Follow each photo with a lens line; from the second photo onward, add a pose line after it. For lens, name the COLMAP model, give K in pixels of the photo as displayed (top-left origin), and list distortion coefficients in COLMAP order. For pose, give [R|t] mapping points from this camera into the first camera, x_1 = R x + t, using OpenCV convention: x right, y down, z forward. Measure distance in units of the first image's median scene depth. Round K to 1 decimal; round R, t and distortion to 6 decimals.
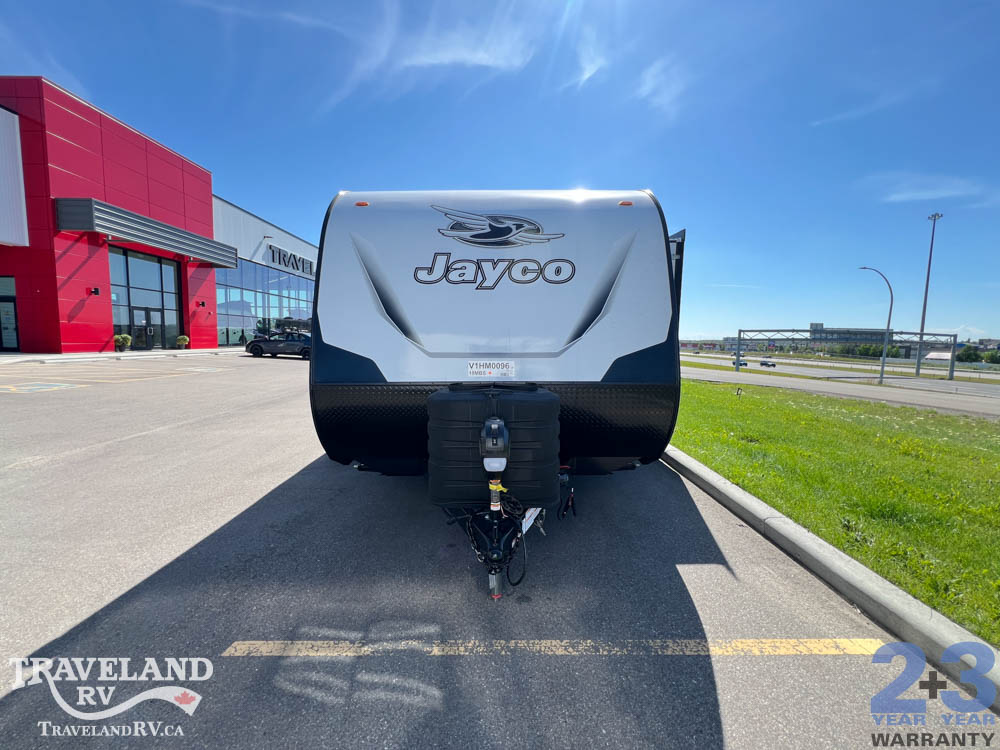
lens RADIAL K [[402.0, 0, 499.8], [0, 402.0, 373.0], [0, 0, 1]] dist [-0.001094, -0.000490]
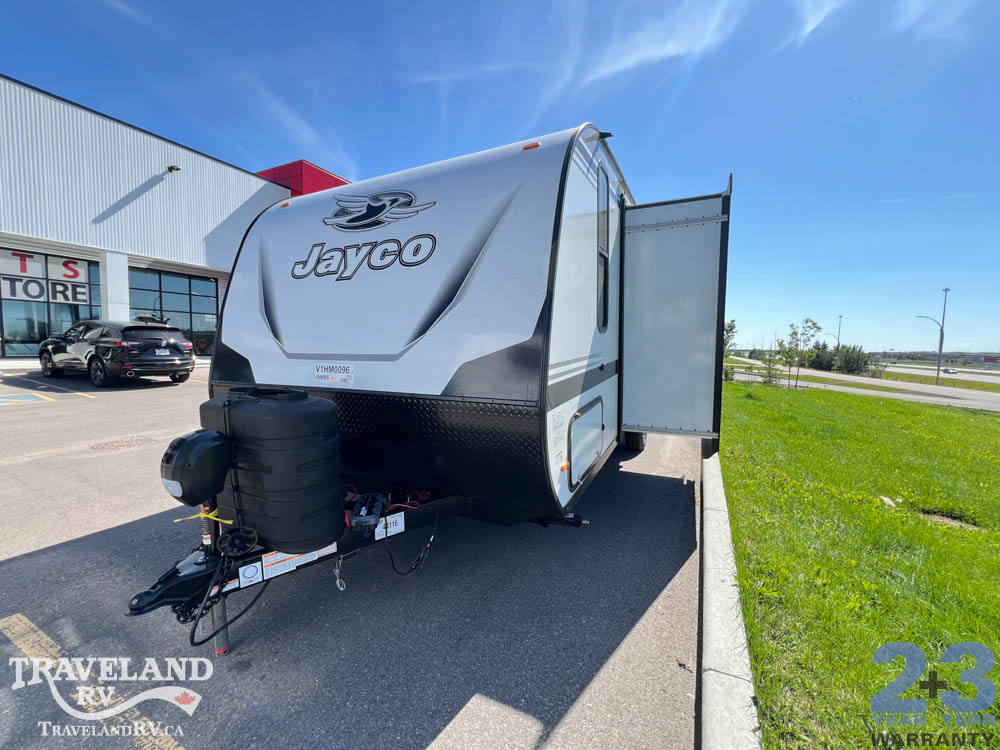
lens RADIAL K [[399.6, 0, 498.4], [0, 399.6, 373.9], [0, 0, 1]] dist [-0.001928, 0.000863]
pose [[0.897060, 0.032578, -0.440705, 0.631460], [-0.043585, 0.998939, -0.014873, -0.010454], [0.439753, 0.032550, 0.897529, 0.384575]]
